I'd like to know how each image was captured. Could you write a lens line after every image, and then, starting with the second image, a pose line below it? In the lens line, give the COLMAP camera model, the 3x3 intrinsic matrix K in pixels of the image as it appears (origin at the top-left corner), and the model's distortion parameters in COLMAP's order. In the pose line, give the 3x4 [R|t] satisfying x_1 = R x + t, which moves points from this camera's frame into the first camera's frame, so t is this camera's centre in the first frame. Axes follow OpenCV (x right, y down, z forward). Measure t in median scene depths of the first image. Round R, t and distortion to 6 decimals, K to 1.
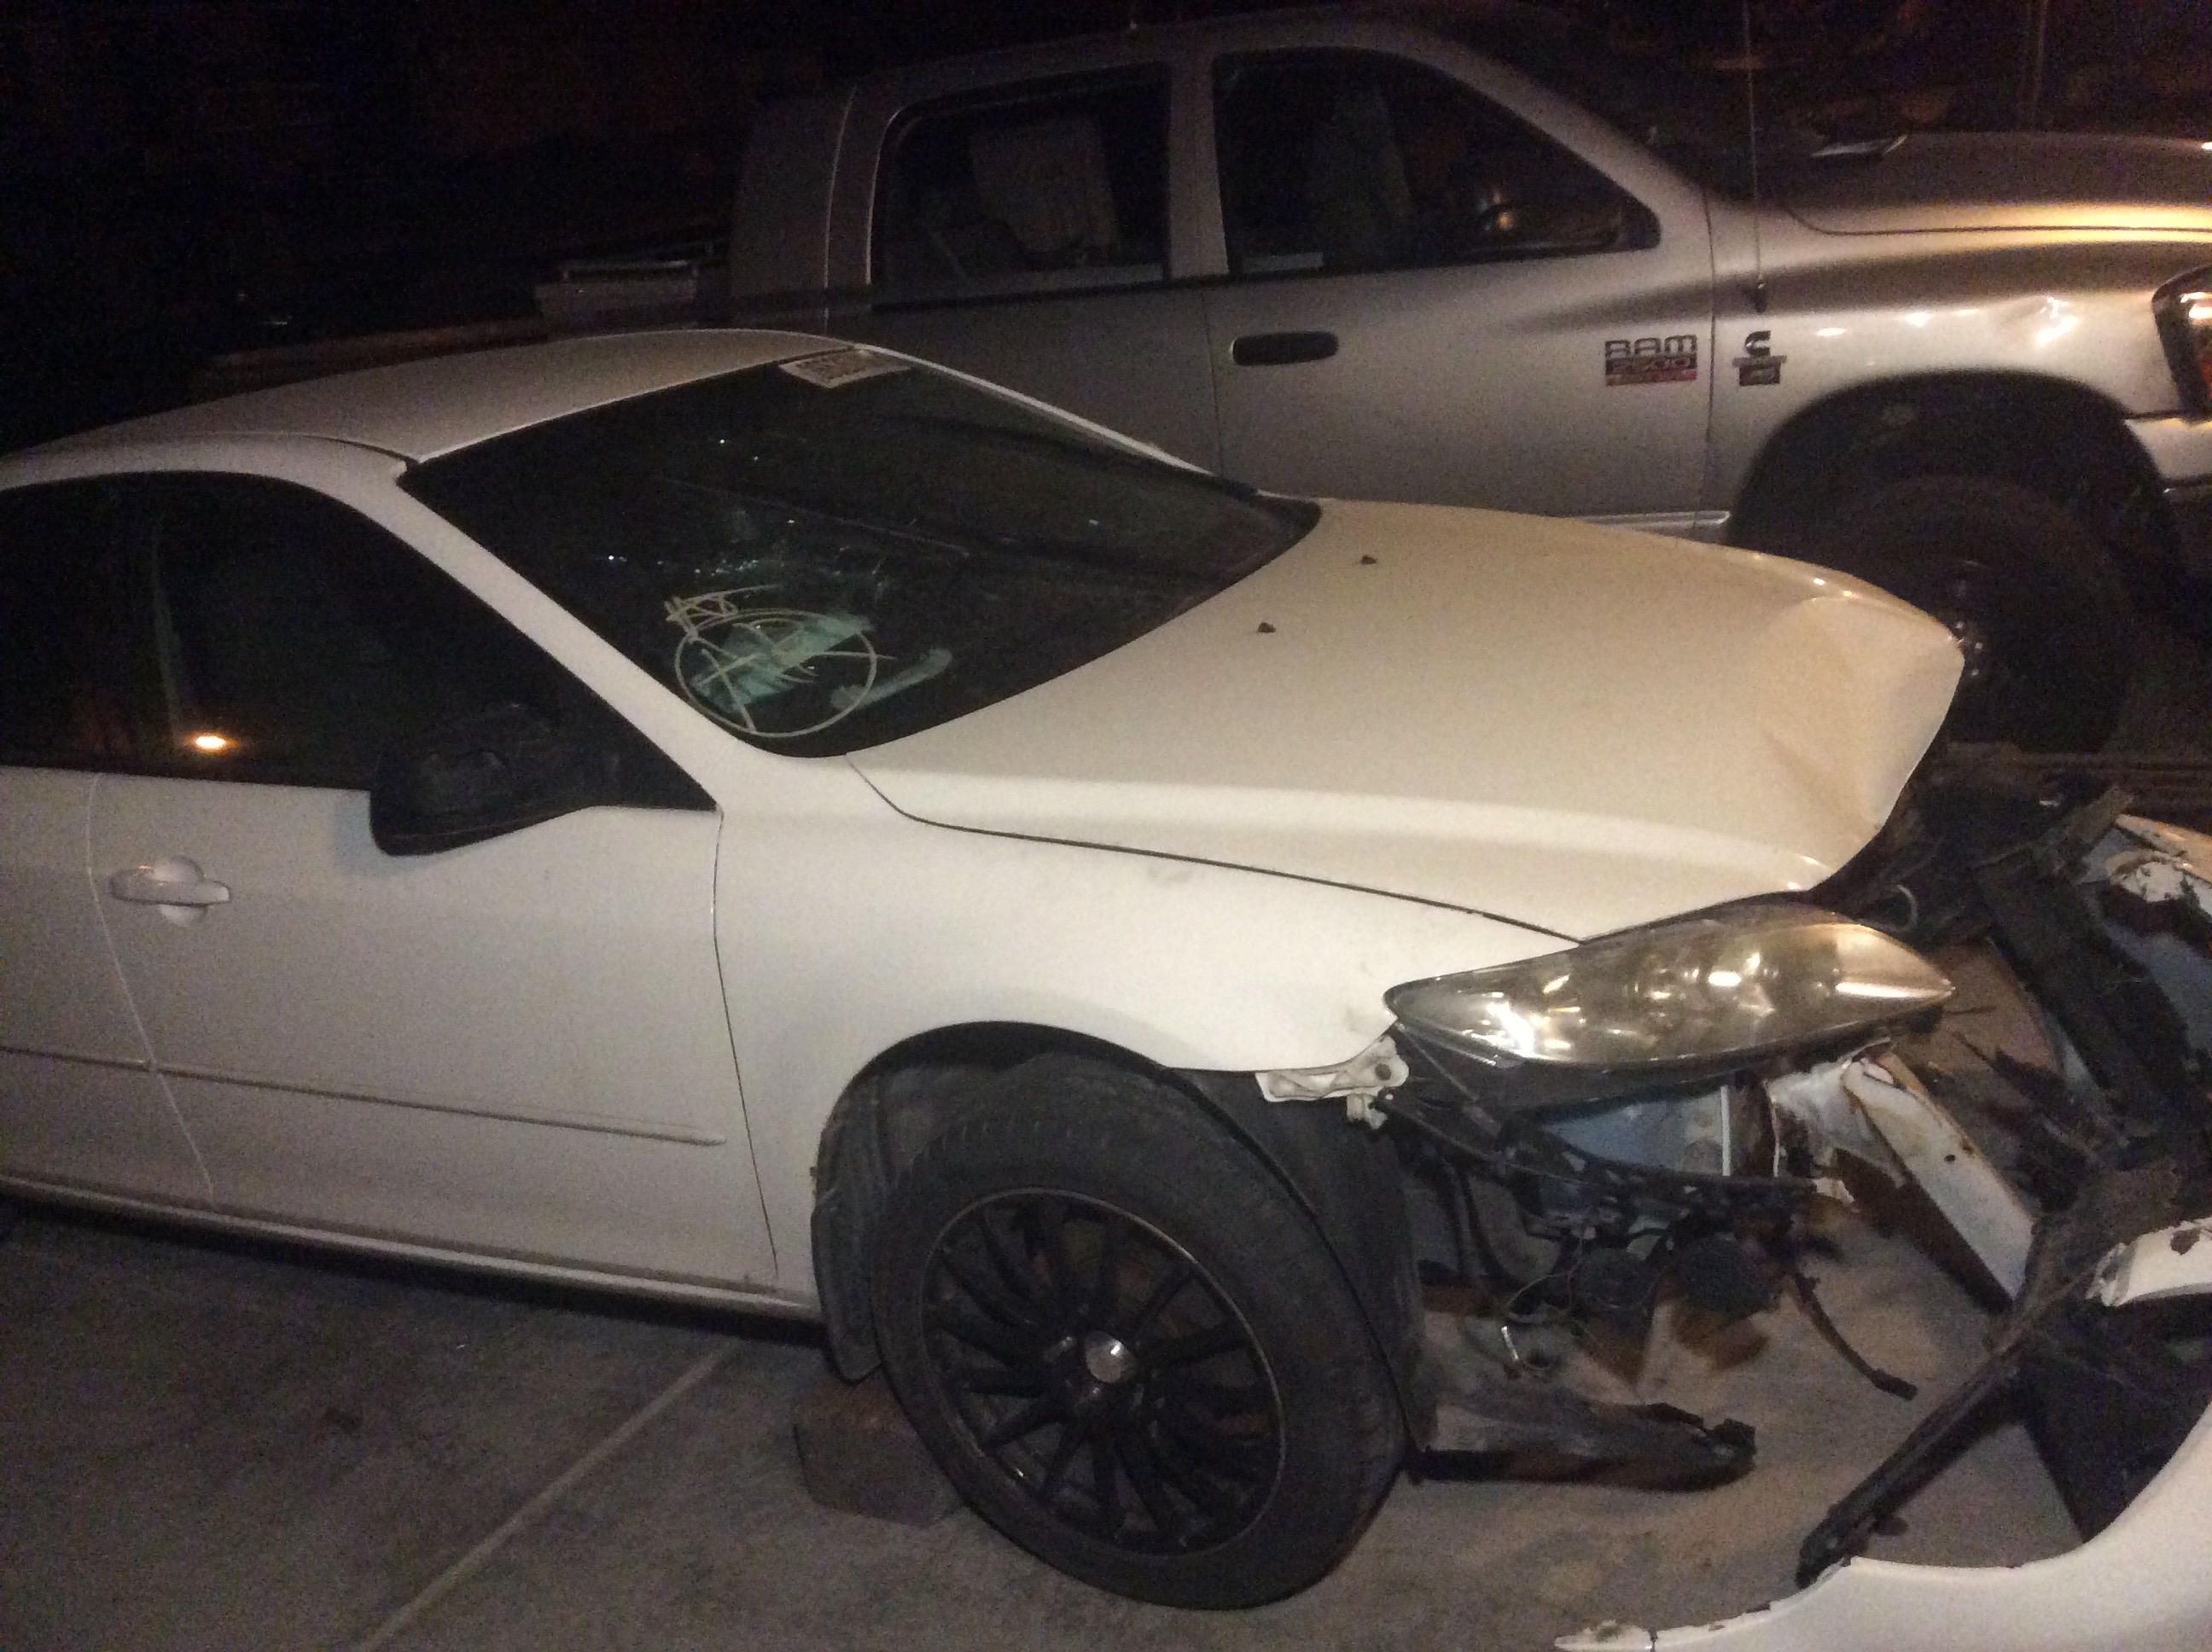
lens RADIAL K [[2045.2, 0, 1104.2], [0, 2045.2, 823.8], [0, 0, 1]] dist [0.024643, 0.000000]
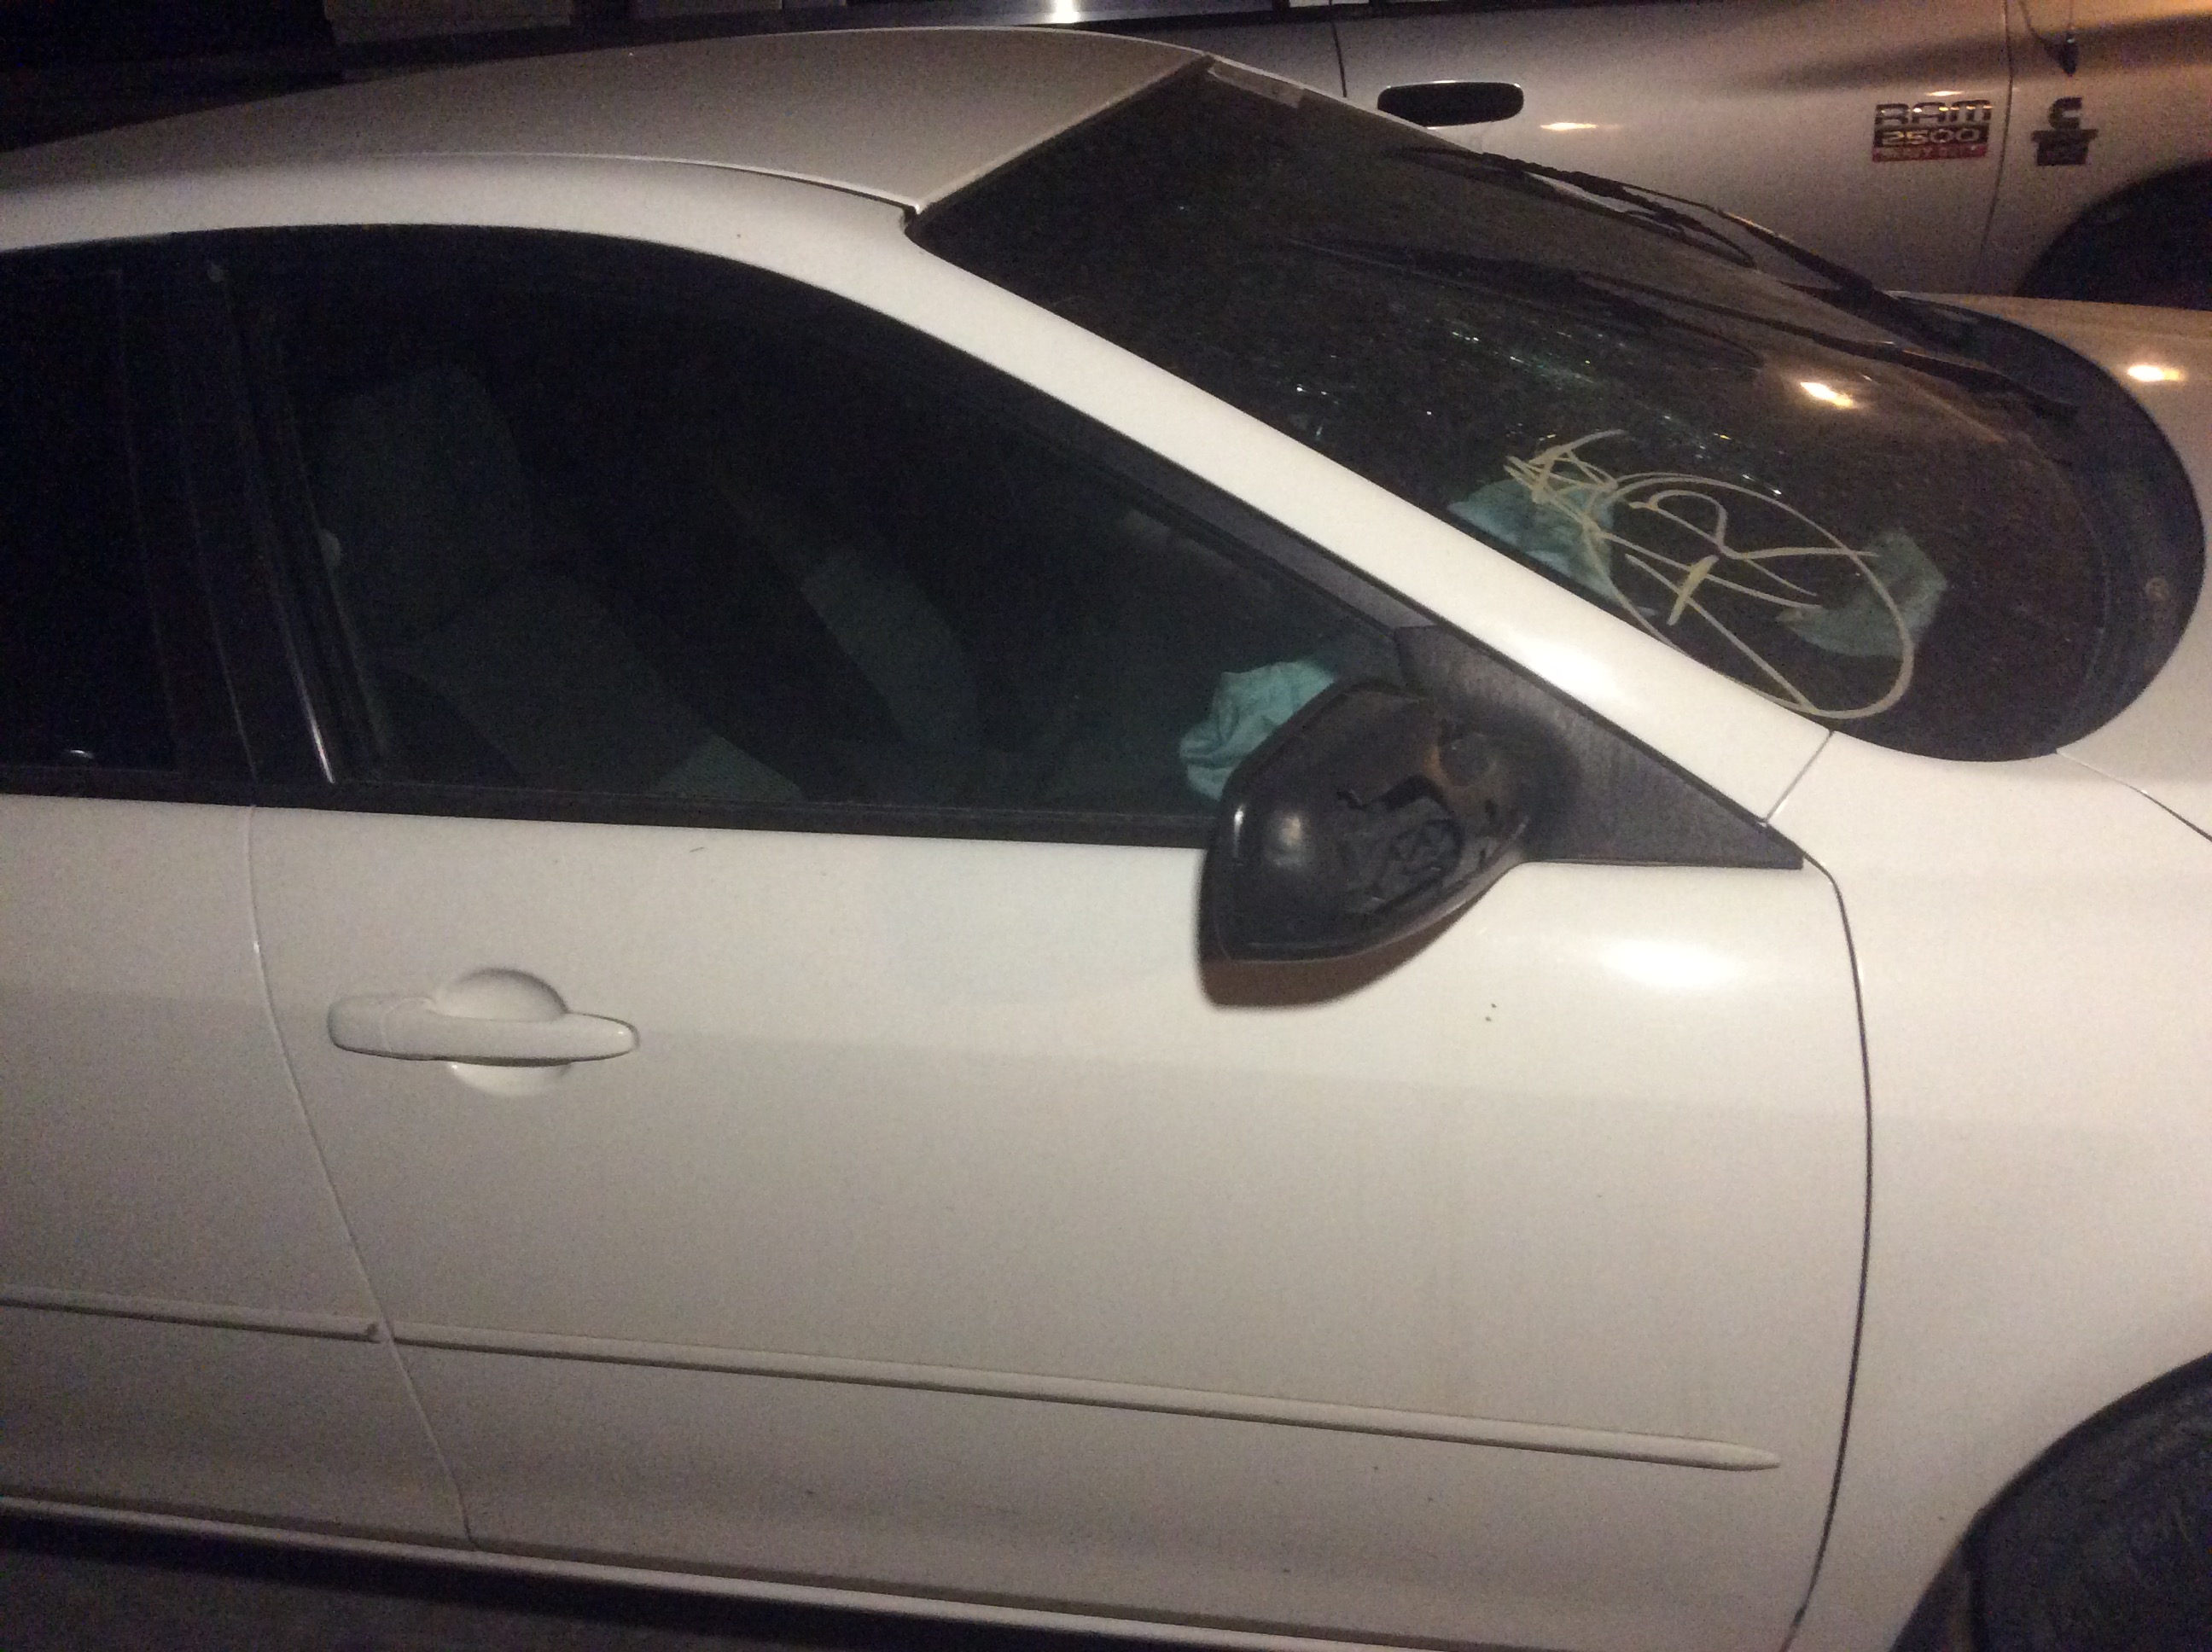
lens RADIAL K [[2045.2, 0, 1107.7], [0, 2045.2, 829.2], [0, 0, 1]] dist [0.024643, 0.000000]
pose [[0.958724, -0.060609, 0.277803, -0.290707], [0.034973, 0.994735, 0.096328, -0.042562], [-0.282178, -0.082636, 0.955796, 0.298813]]
